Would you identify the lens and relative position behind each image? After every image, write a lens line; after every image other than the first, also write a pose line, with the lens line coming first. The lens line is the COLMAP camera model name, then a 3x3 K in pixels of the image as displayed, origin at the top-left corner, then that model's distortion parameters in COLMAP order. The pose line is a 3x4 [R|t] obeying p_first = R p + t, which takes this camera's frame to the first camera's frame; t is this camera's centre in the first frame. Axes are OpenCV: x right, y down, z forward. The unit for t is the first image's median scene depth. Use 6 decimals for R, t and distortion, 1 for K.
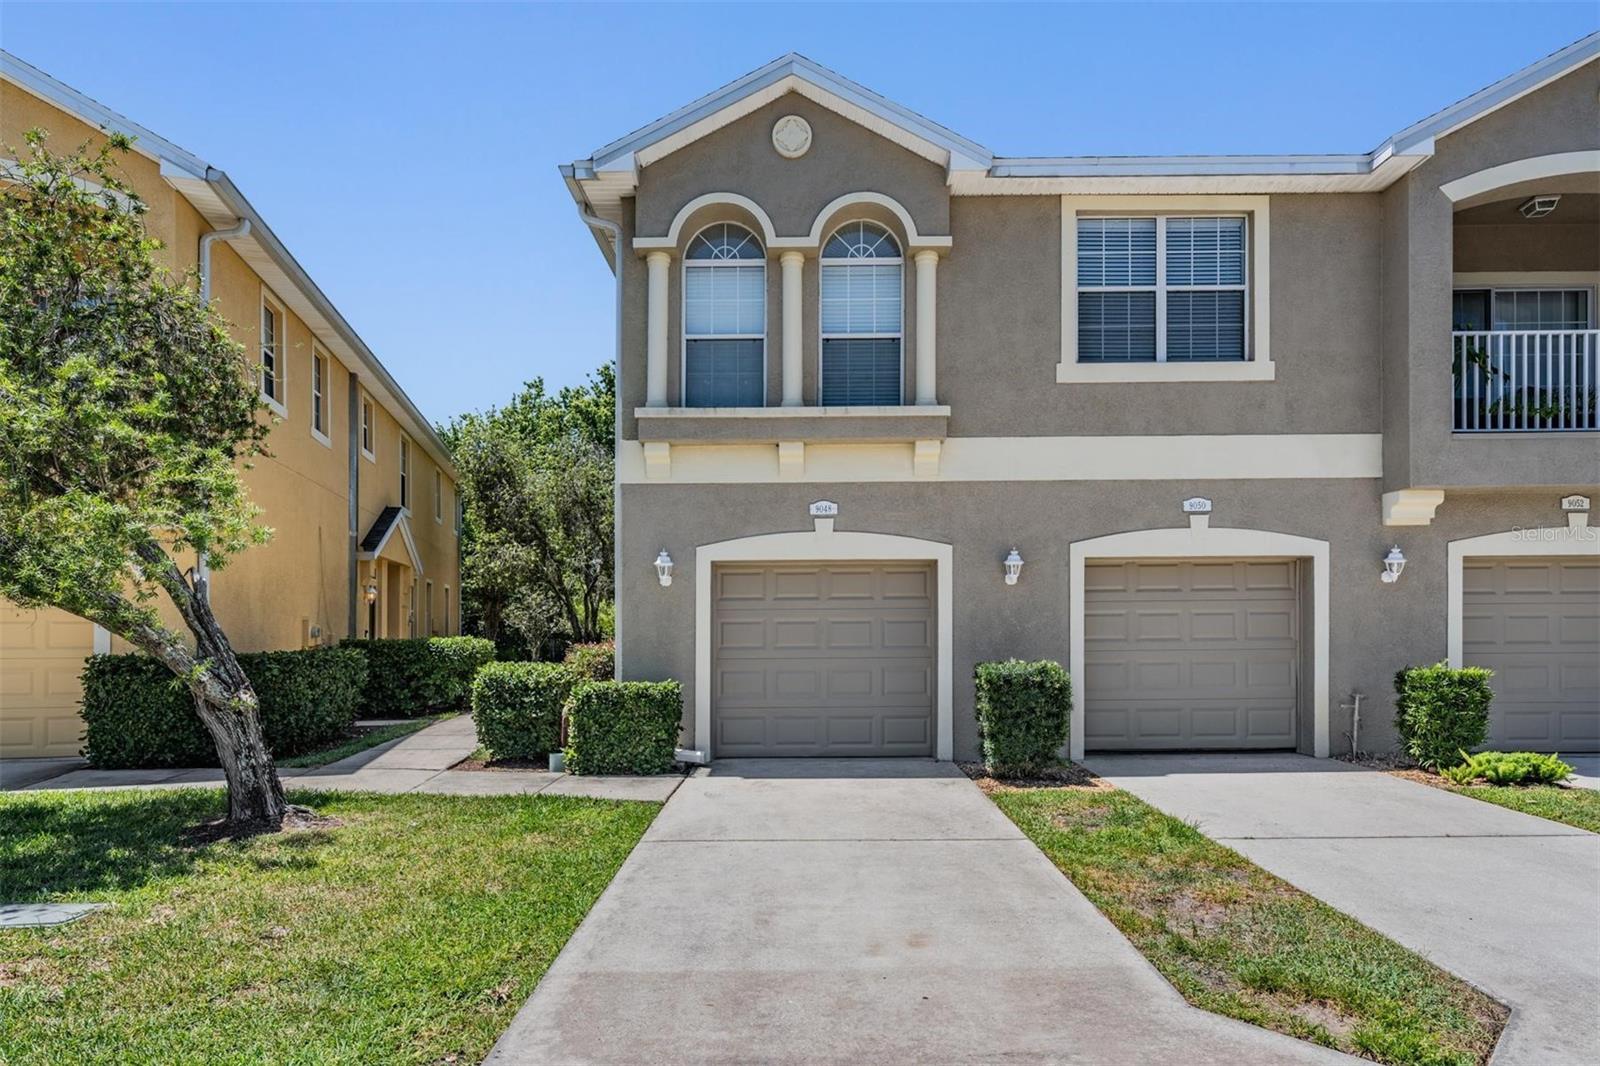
lens RADIAL K [[820.3, 0, 816.1], [0, 820.3, 619.1], [0, 0, 1]] dist [0.001509, -0.000293]
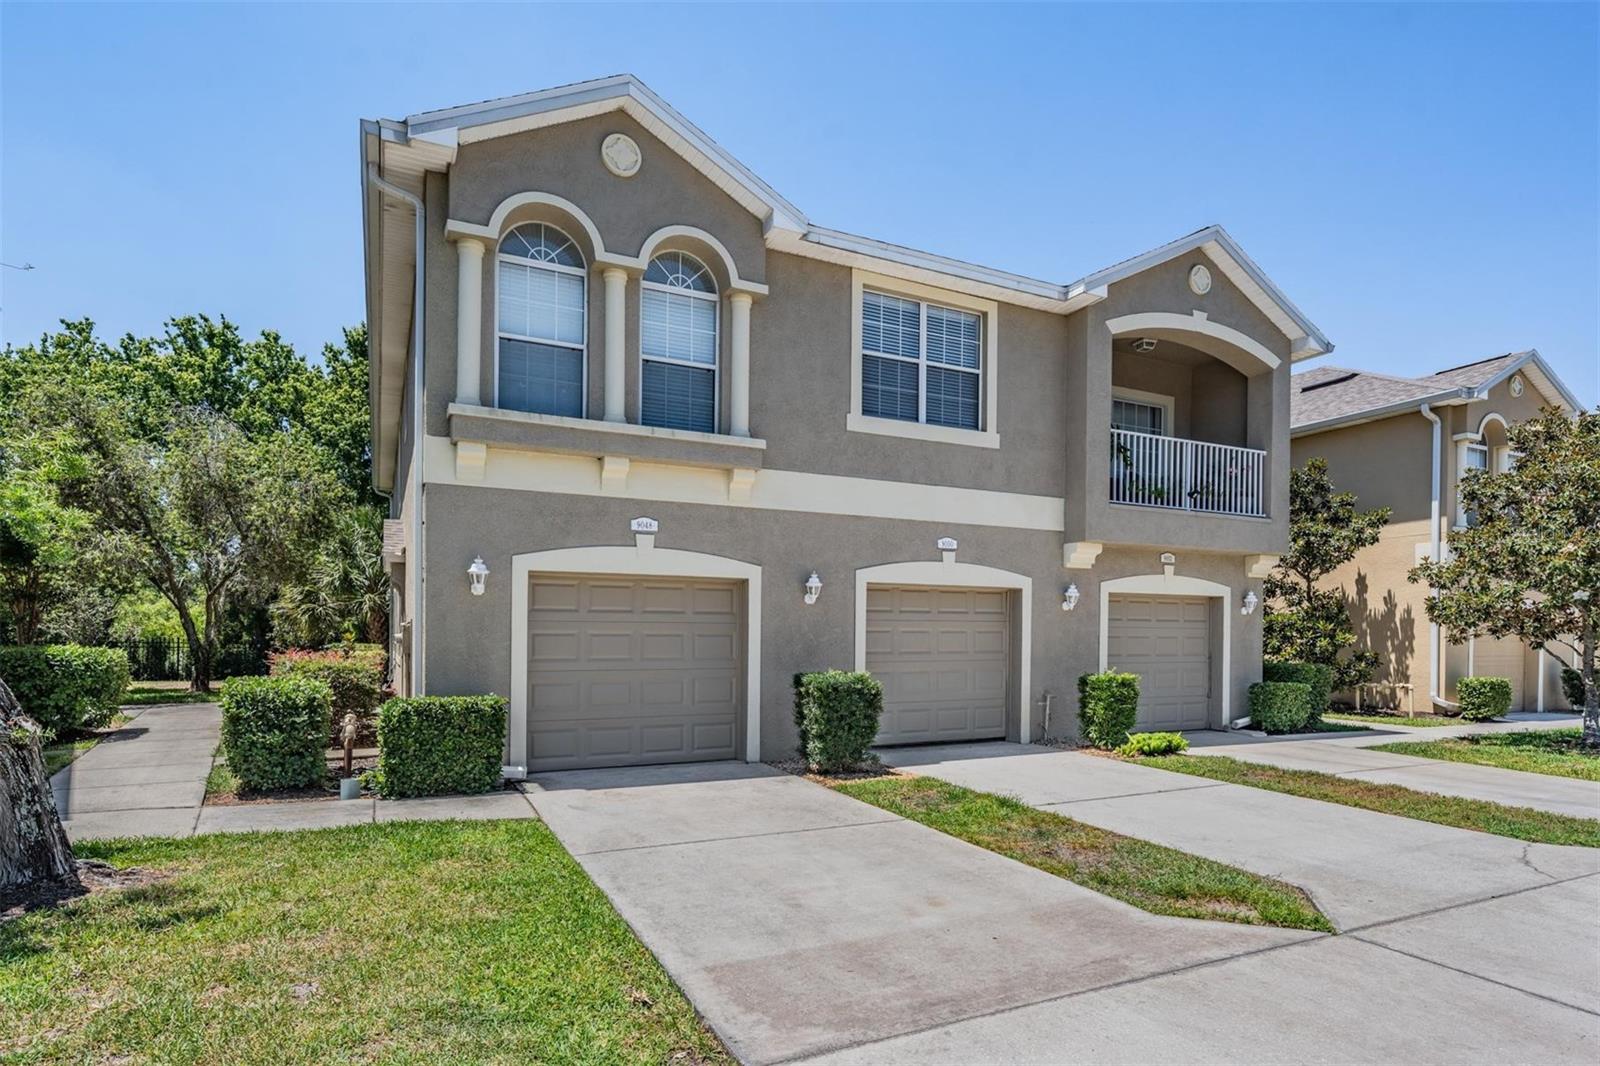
lens RADIAL K [[794.6, 0, 802.5], [0, 794.6, 640.3], [0, 0, 1]] dist [0.001614, 0.000545]
pose [[0.906565, 0.008863, 0.421973, -0.234195], [-0.013907, 0.999864, 0.008876, -0.001240], [-0.421837, -0.013915, 0.906565, 0.007949]]
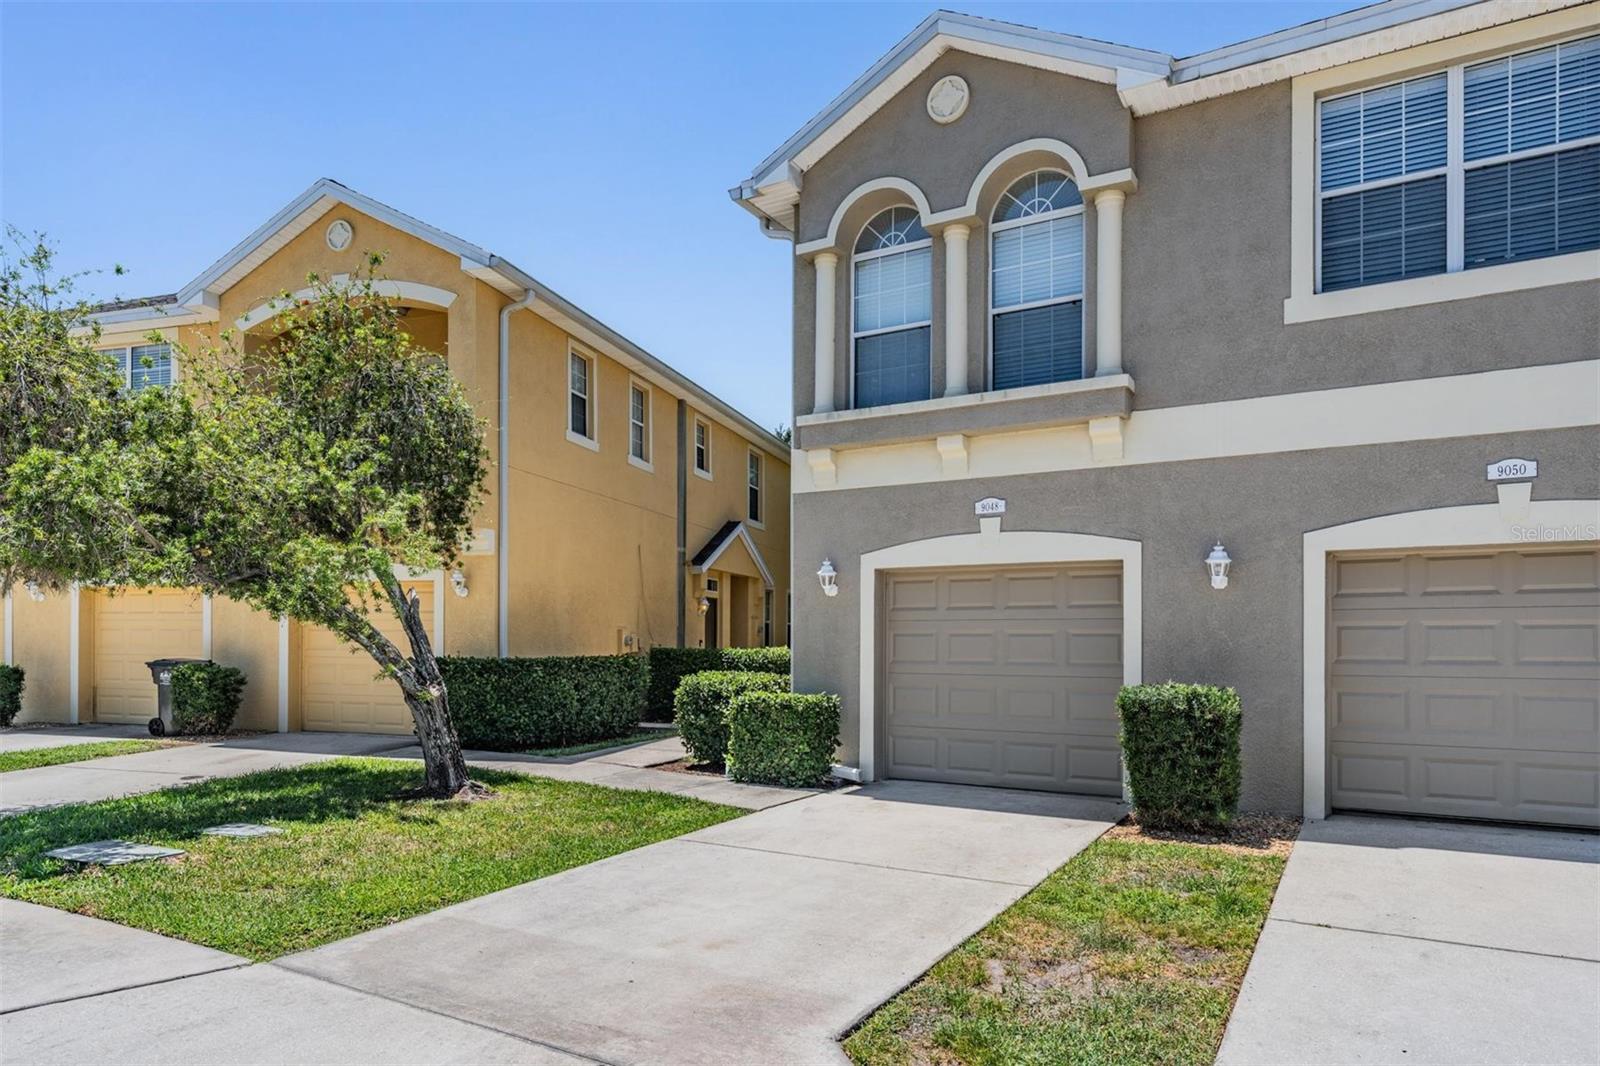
lens RADIAL K [[940.1, 0, 796.5], [0, 940.1, 630.8], [0, 0, 1]] dist [0.001672, 0.000871]
pose [[0.872253, 0.005107, -0.489028, 0.329354], [-0.005191, 0.999986, 0.001184, -0.000425], [0.489027, 0.001505, 0.872267, 0.010345]]
